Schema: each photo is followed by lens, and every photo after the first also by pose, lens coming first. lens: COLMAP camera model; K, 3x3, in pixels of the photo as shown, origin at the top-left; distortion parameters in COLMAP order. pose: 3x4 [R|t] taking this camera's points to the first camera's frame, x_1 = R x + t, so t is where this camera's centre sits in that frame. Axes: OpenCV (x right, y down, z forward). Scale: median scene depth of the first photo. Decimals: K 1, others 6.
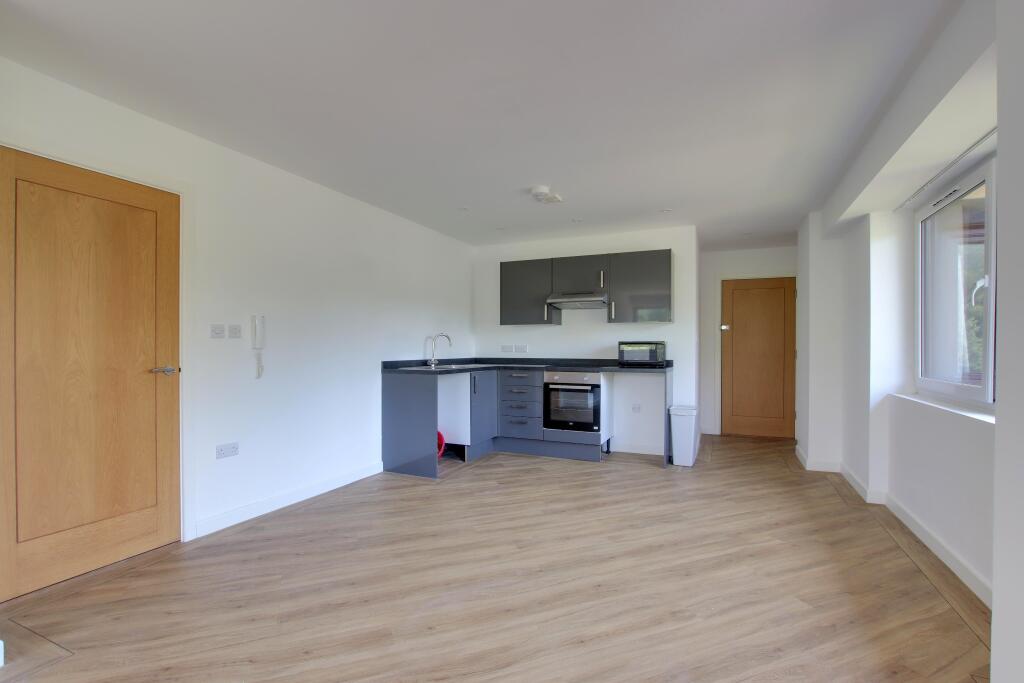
lens RADIAL K [[477.9, 0, 511.3], [0, 477.9, 348.9], [0, 0, 1]] dist [-0.030502, 0.000667]
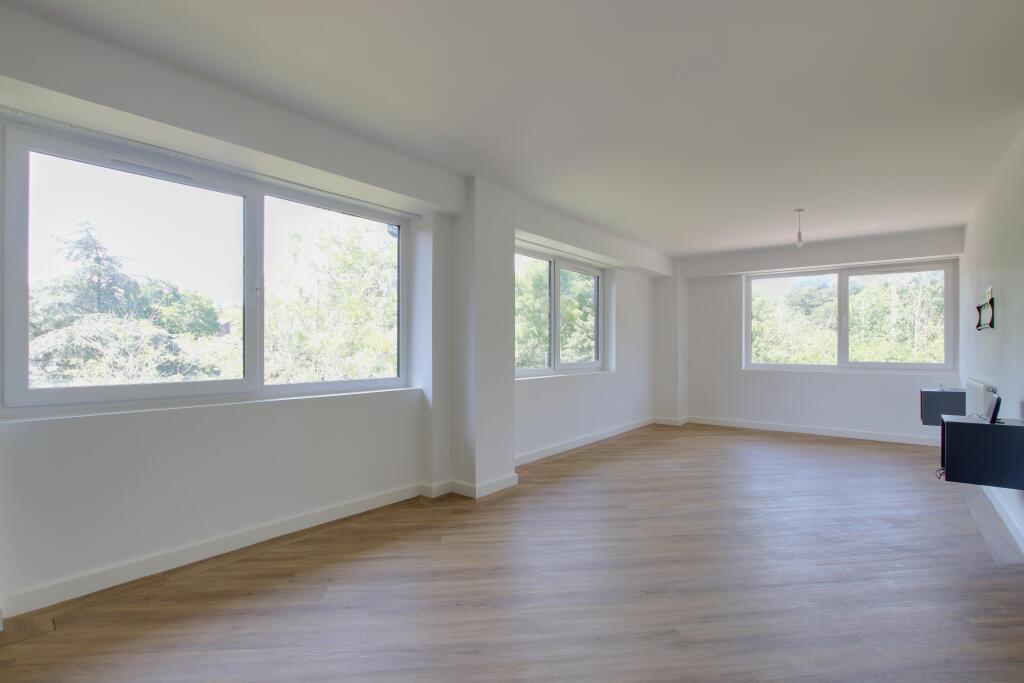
lens RADIAL K [[477.9, 0, 511.3], [0, 477.9, 348.9], [0, 0, 1]] dist [-0.030502, 0.000667]
pose [[-0.966715, -0.004731, 0.255812, 0.053424], [-0.002007, 0.999939, 0.010905, -0.002840], [-0.255848, 0.010029, -0.966665, 1.225990]]
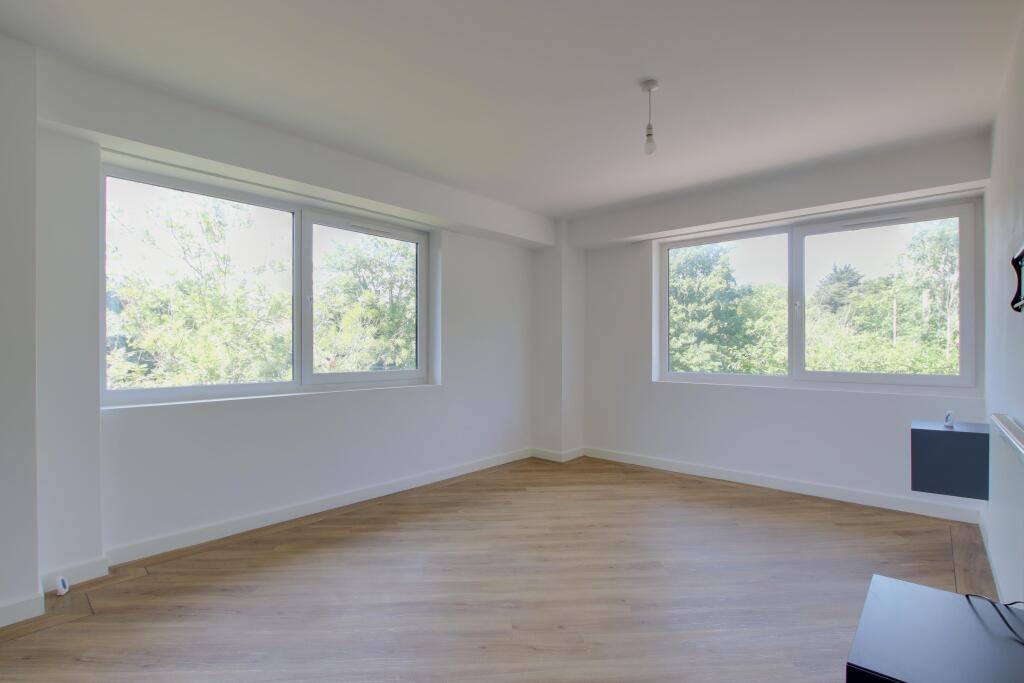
lens RADIAL K [[477.9, 0, 511.3], [0, 477.9, 348.9], [0, 0, 1]] dist [-0.030502, 0.000667]
pose [[-0.952159, -0.004536, 0.305569, -0.345797], [-0.001733, 0.999954, 0.009445, -0.001181], [-0.305598, 0.008463, -0.952123, 0.559010]]
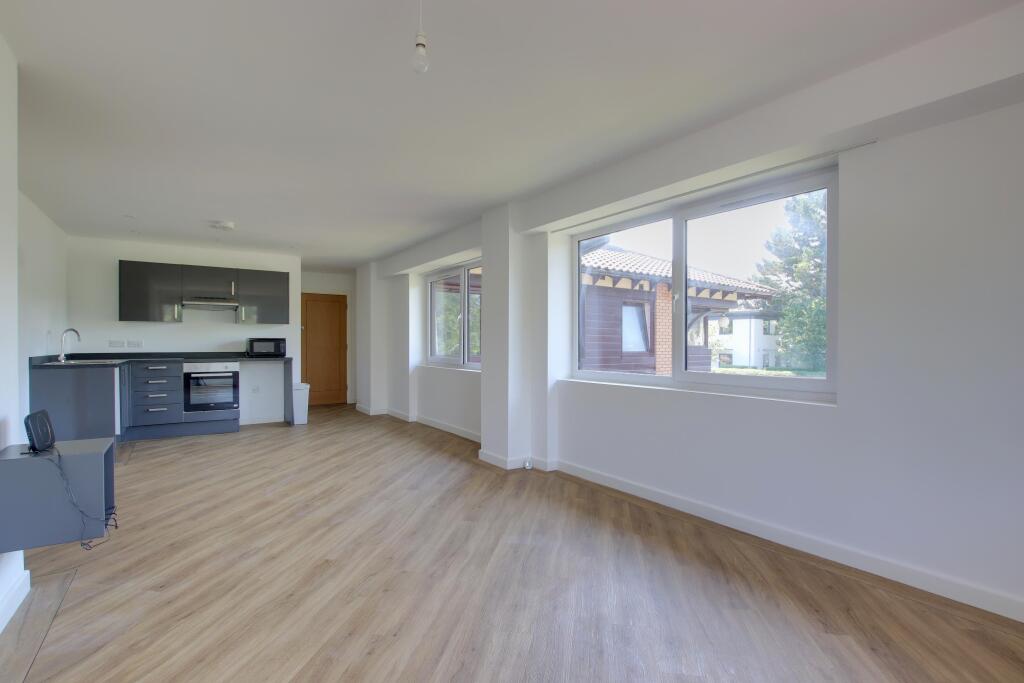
lens RADIAL K [[477.9, 0, 511.3], [0, 477.9, 348.9], [0, 0, 1]] dist [-0.030502, 0.000667]
pose [[0.515754, -0.010829, 0.856668, -0.650894], [0.002759, 0.999936, 0.010979, 0.002349], [-0.856732, -0.003298, 0.515751, -0.354569]]
